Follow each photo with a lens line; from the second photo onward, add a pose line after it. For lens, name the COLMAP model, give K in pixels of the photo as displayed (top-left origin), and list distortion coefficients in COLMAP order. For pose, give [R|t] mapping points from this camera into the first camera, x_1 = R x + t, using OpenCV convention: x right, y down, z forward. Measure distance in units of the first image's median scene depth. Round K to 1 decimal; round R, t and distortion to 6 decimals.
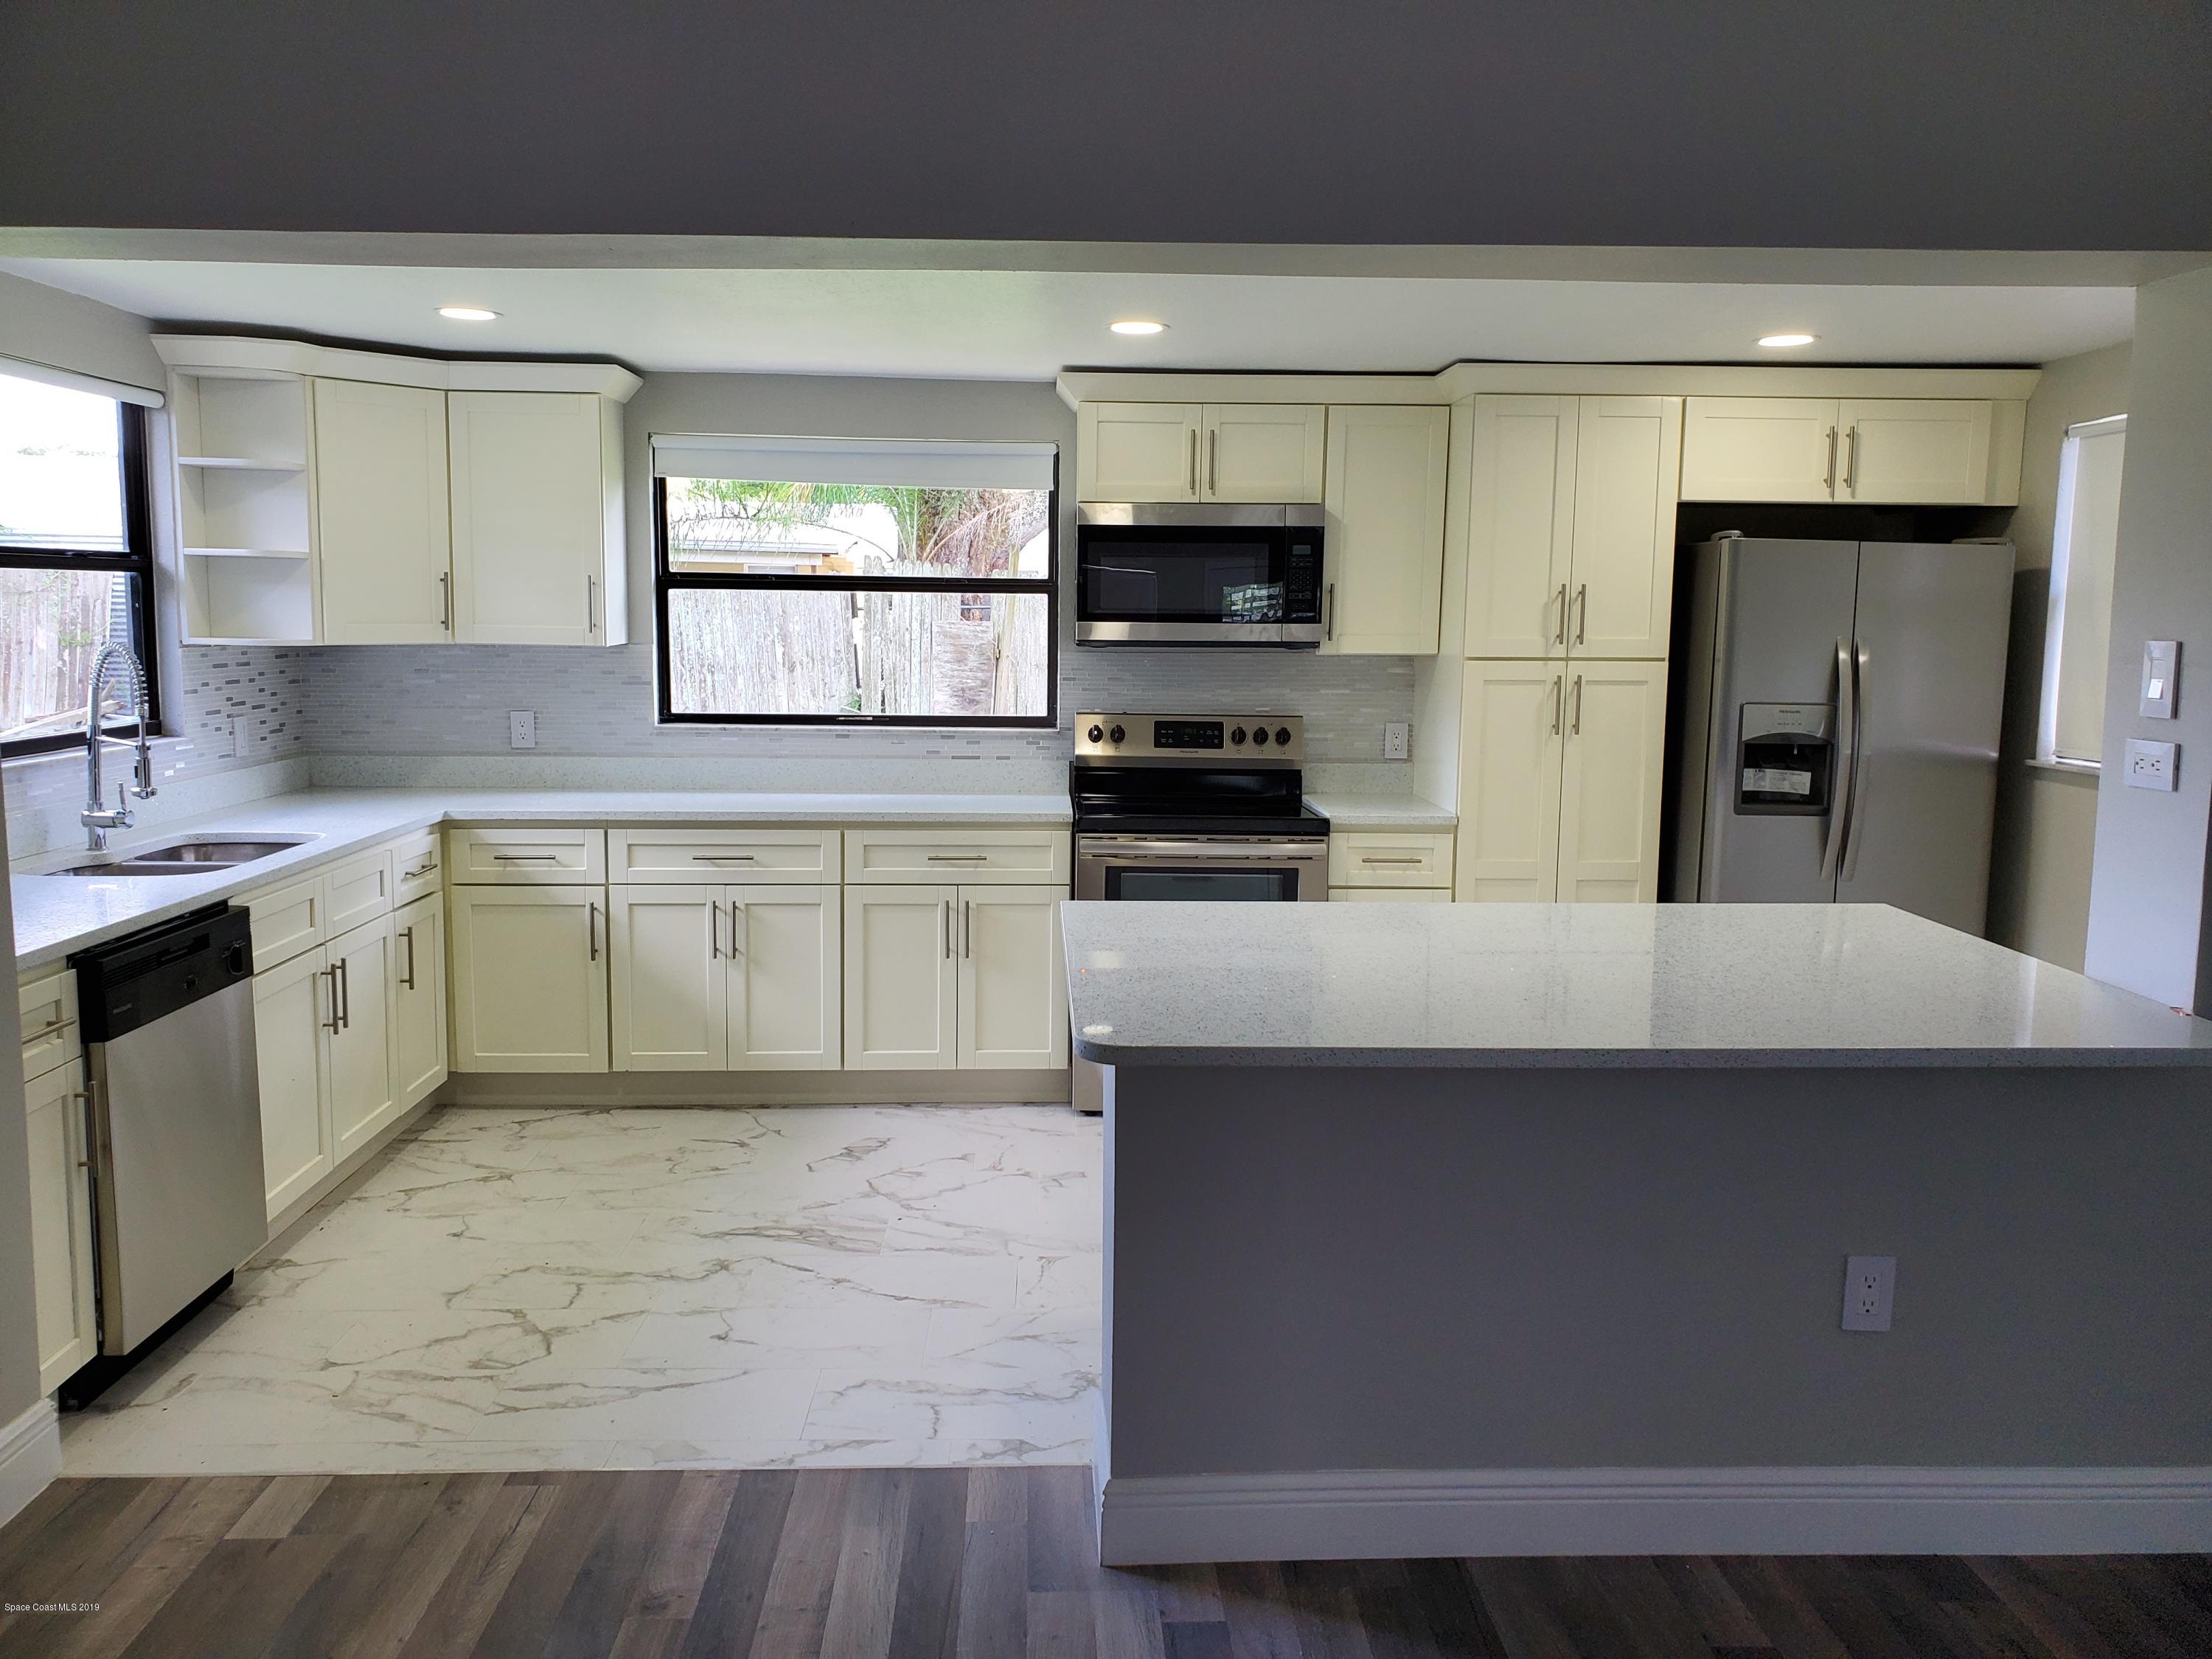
lens RADIAL K [[1748.0, 0, 1090.9], [0, 1748.0, 851.9], [0, 0, 1]] dist [0.022623, -0.039556]
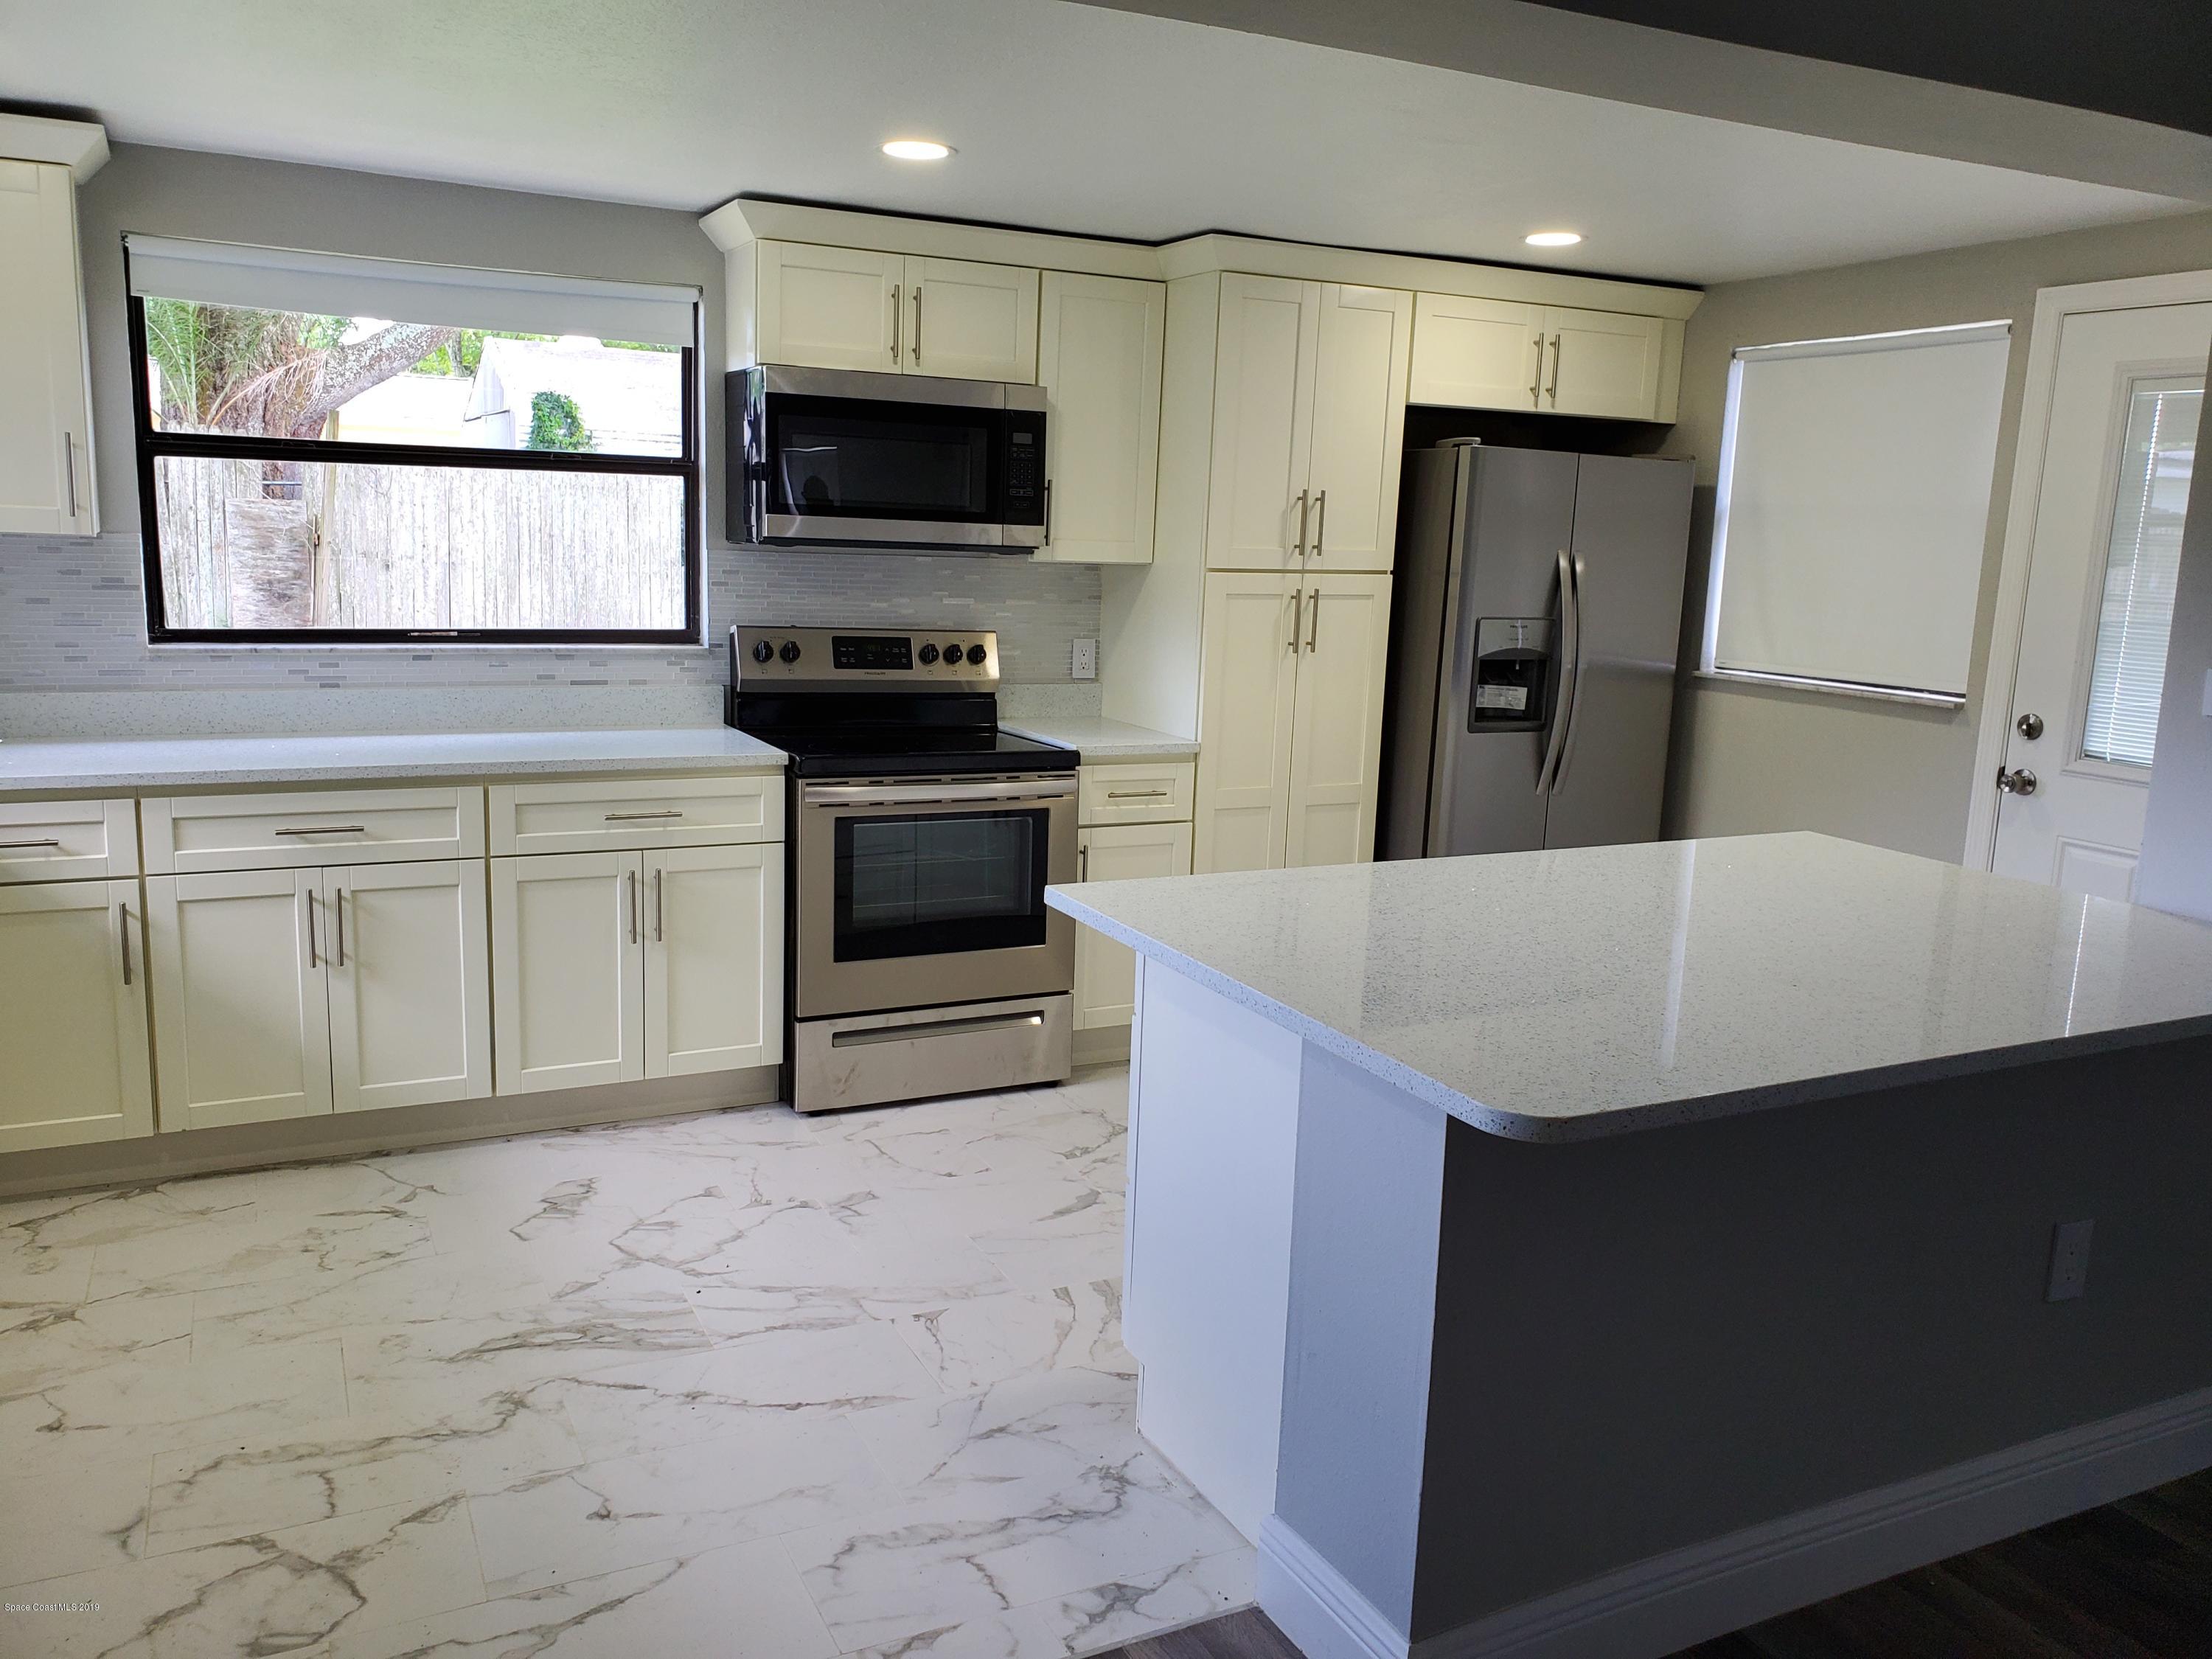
lens RADIAL K [[1748.0, 0, 1090.9], [0, 1748.0, 851.9], [0, 0, 1]] dist [0.022623, -0.039556]
pose [[0.905627, -0.058123, 0.420072, -0.226088], [0.031772, 0.997078, 0.069462, -0.028421], [-0.422882, -0.049560, 0.904828, 0.195960]]
